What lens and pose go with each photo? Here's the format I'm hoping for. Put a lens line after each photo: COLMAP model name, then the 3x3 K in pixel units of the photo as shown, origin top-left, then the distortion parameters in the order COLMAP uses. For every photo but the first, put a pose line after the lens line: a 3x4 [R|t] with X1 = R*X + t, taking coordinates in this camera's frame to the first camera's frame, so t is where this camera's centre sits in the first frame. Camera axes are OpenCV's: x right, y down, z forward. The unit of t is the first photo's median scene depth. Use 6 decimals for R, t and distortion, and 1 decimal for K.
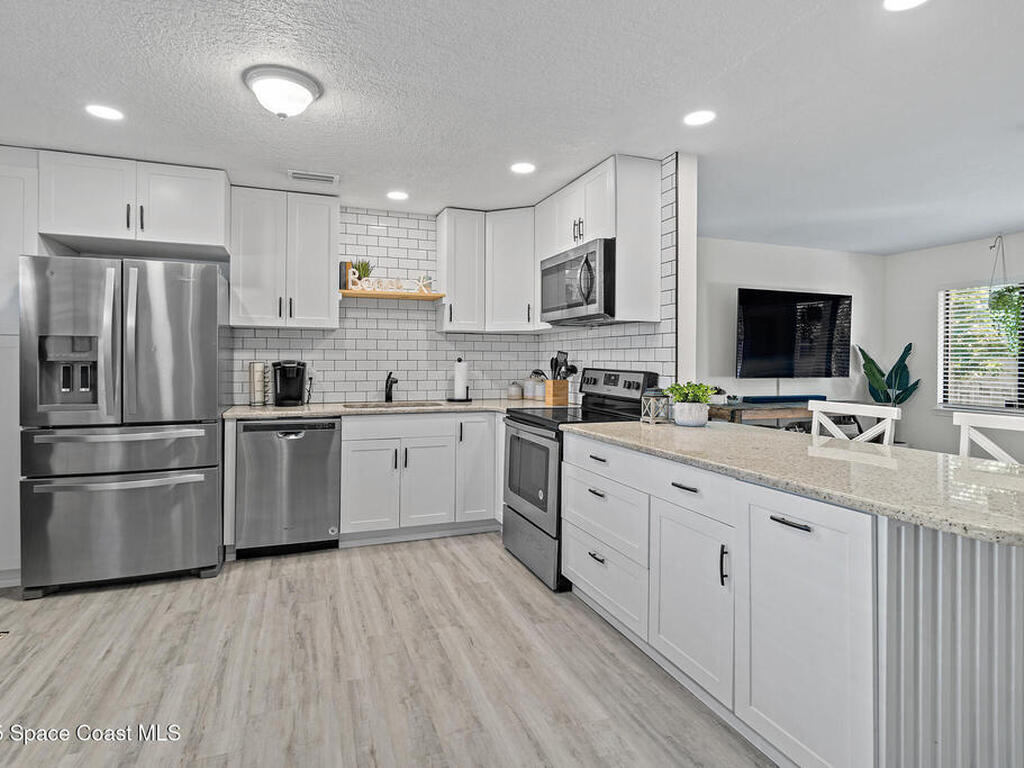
lens RADIAL K [[546.4, 0, 511.0], [0, 546.4, 360.0], [0, 0, 1]] dist [-0.000758, -0.000001]
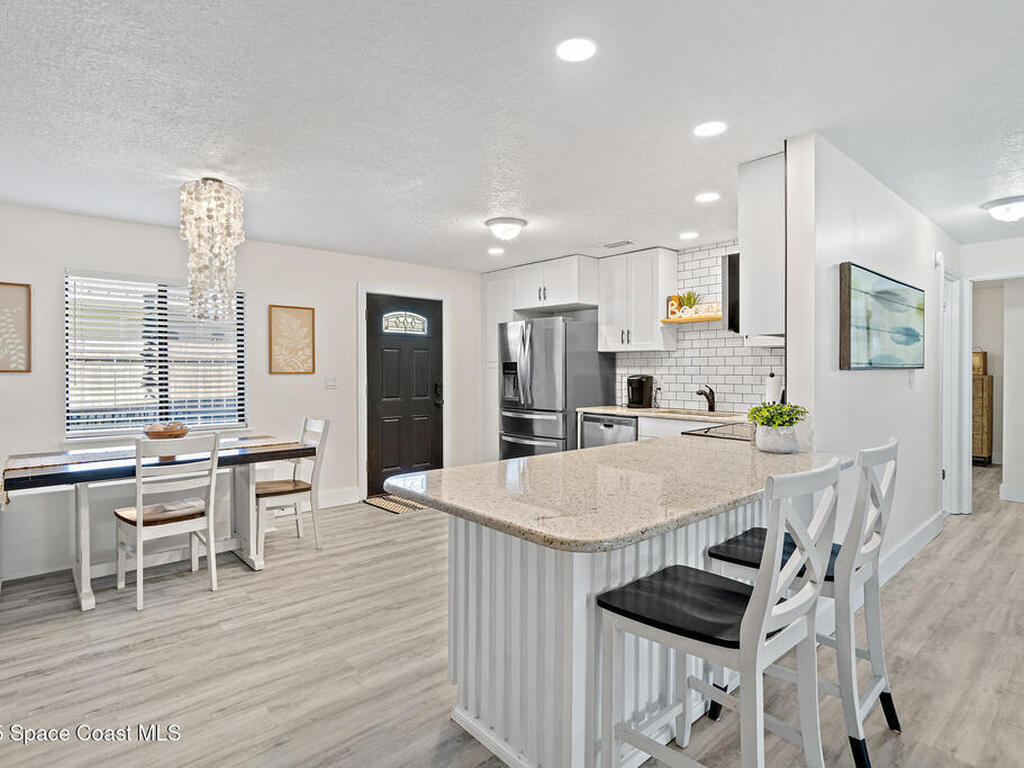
lens RADIAL K [[545.0, 0, 497.4], [0, 545.0, 371.5], [0, 0, 1]] dist [-0.000346, 0.000215]
pose [[0.341949, 0.000916, -0.939718, 0.663049], [-0.001701, 0.999998, 0.000356, -0.006089], [0.939717, 0.001476, 0.341950, 0.180611]]
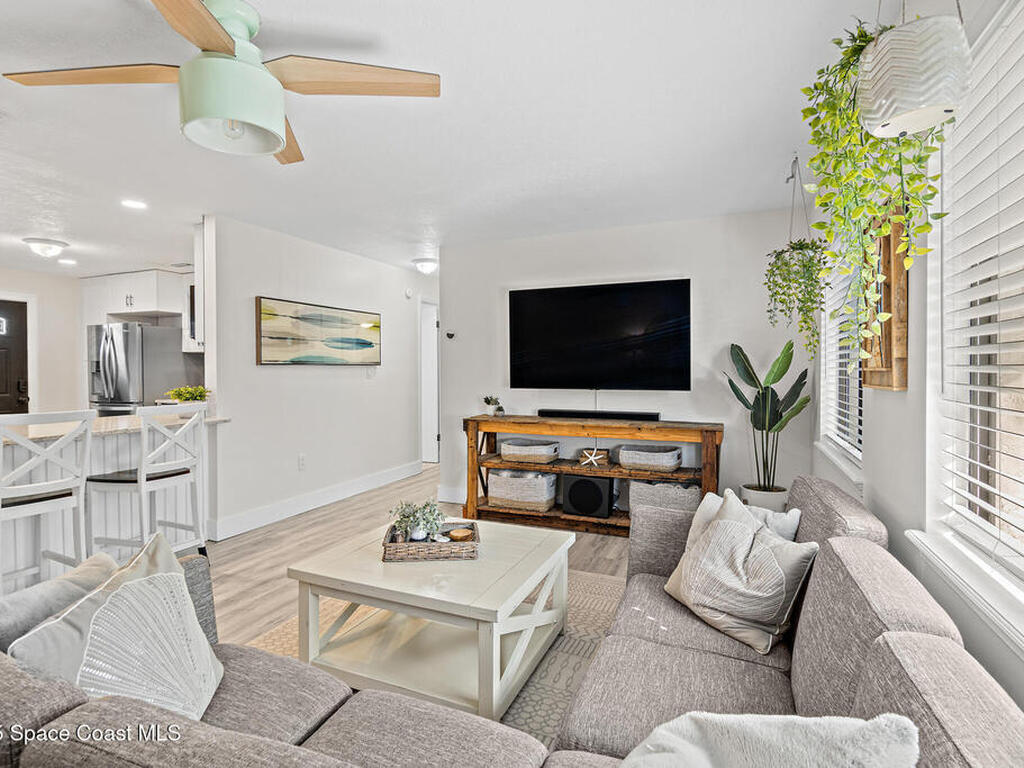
lens RADIAL K [[538.5, 0, 505.0], [0, 538.5, 378.3], [0, 0, 1]] dist [-0.008853, -0.001176]
pose [[0.713467, 0.004330, -0.700675, 1.207422], [0.004772, 0.999928, 0.011038, 0.007096], [0.700672, -0.011219, 0.713395, 0.394105]]
